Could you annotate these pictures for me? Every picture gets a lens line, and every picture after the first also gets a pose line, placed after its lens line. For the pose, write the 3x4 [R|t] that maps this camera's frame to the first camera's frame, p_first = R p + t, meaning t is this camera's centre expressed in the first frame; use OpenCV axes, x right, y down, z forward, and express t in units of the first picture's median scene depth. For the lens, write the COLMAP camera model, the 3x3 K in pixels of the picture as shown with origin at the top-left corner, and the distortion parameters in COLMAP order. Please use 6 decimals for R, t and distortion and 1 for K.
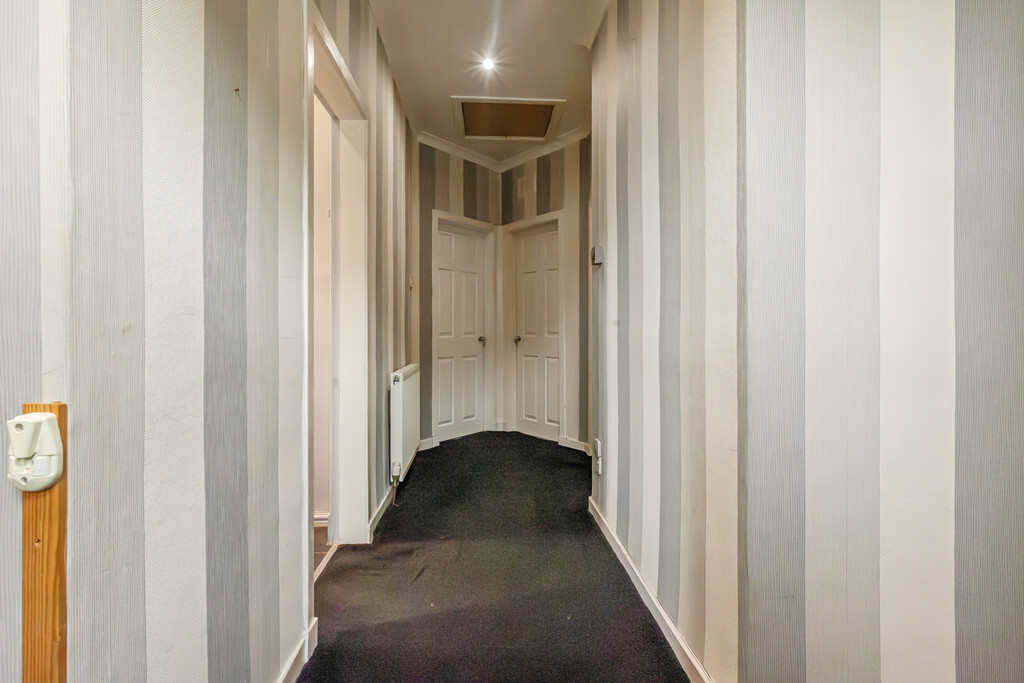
lens RADIAL K [[495.5, 0, 507.9], [0, 495.5, 336.6], [0, 0, 1]] dist [-0.021116, -0.000465]
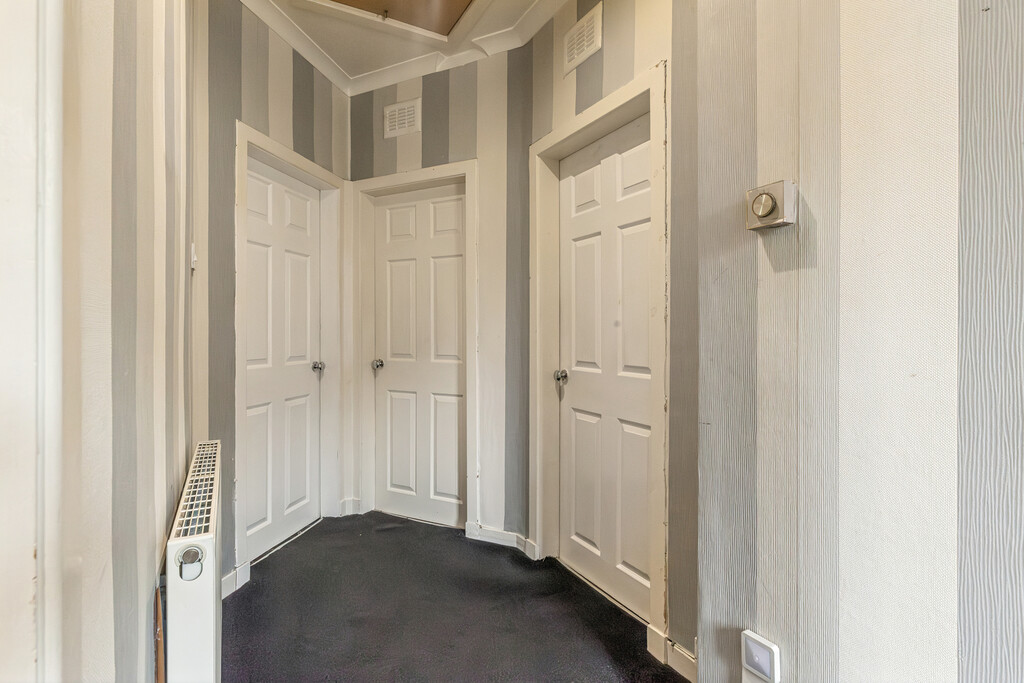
lens RADIAL K [[495.5, 0, 521.1], [0, 495.5, 335.6], [0, 0, 1]] dist [-0.021116, -0.000465]
pose [[0.892539, -0.000429, 0.450969, -0.107026], [0.005026, 0.999947, -0.008996, -0.026579], [-0.450941, 0.010296, 0.892494, 0.380349]]
